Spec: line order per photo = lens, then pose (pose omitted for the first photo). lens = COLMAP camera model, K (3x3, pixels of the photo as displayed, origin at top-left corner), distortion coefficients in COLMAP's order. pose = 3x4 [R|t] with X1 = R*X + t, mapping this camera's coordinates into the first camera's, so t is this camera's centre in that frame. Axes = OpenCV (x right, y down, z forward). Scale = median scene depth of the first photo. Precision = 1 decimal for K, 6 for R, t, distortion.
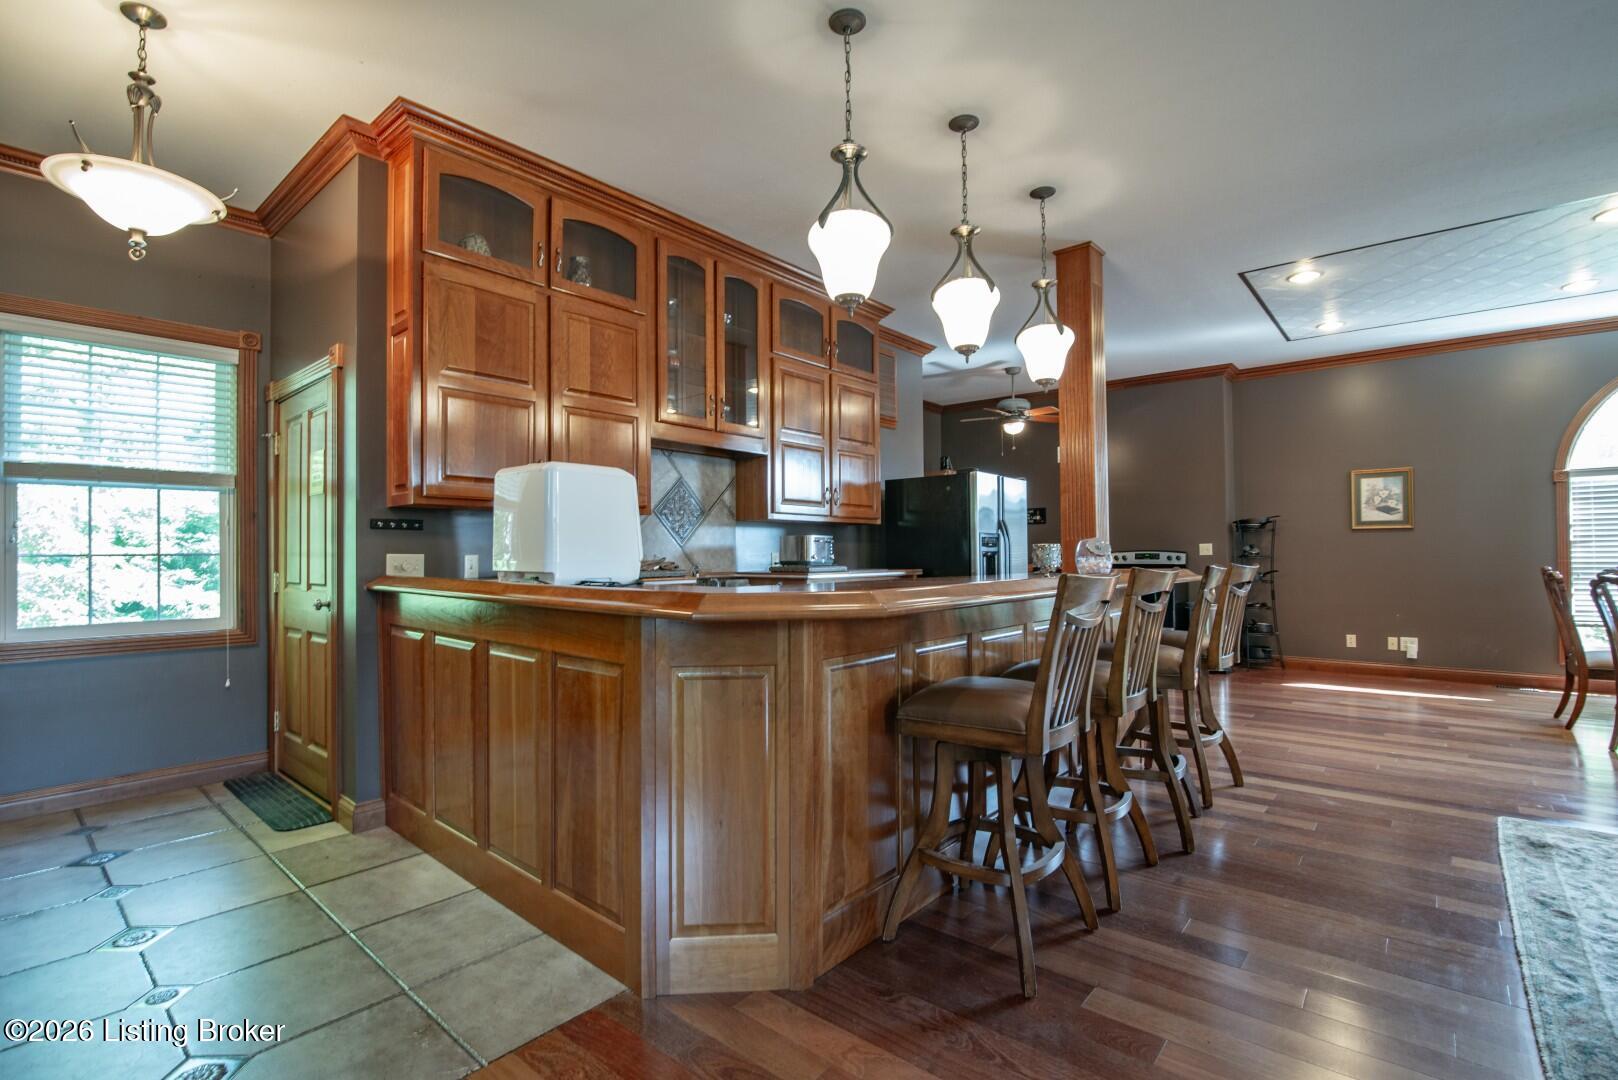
lens RADIAL K [[744.9, 0, 806.4], [0, 744.9, 546.8], [0, 0, 1]] dist [-0.021566, 0.002228]
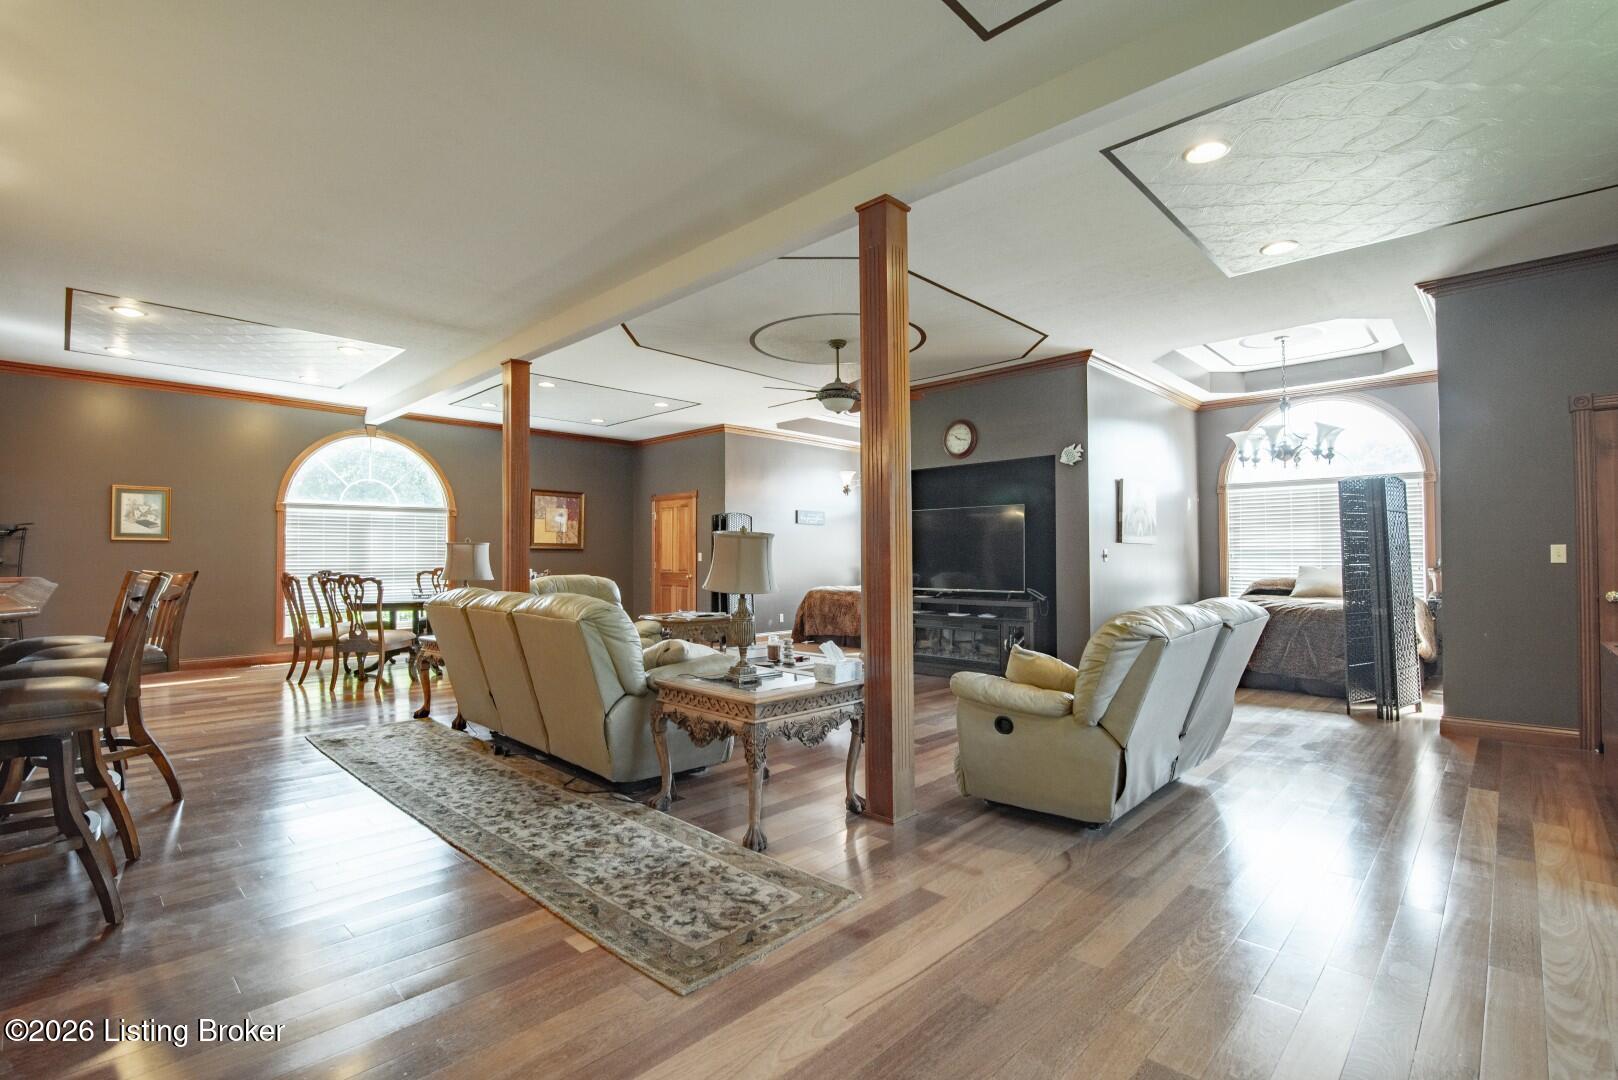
lens RADIAL K [[744.9, 0, 809.1], [0, 744.9, 542.3], [0, 0, 1]] dist [-0.021566, 0.002228]
pose [[0.056988, 0.028255, 0.997975, -0.260189], [-0.008530, 0.999577, -0.027813, 0.000420], [-0.998338, -0.006928, 0.057205, -0.064541]]
